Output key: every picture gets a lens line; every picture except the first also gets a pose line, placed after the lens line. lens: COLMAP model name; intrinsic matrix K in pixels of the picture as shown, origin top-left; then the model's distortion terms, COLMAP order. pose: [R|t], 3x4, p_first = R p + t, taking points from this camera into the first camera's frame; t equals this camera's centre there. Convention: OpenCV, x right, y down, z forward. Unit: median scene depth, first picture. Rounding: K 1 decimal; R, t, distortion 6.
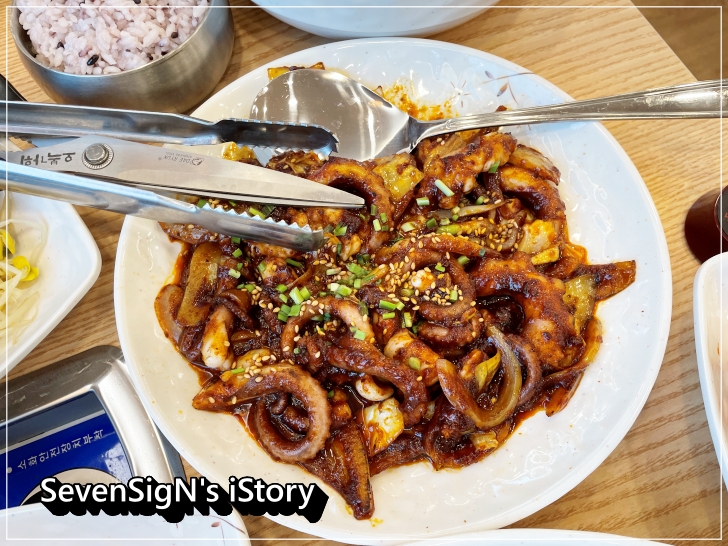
lens RADIAL K [[546.8, 0, 365.5], [0, 546.8, 275.1], [0, 0, 1]] dist [0.044998, -0.042121]
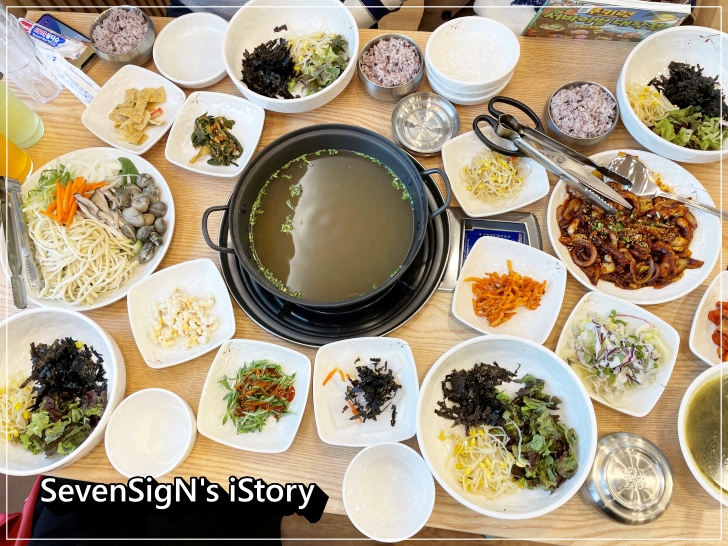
lens RADIAL K [[546.8, 0, 364.0], [0, 546.8, 270.8], [0, 0, 1]] dist [0.044998, -0.042121]
pose [[0.871434, 0.458390, -0.174589, -0.649145], [-0.436259, 0.887003, 0.151340, 0.396560], [0.224234, -0.055717, 0.972941, -2.567542]]
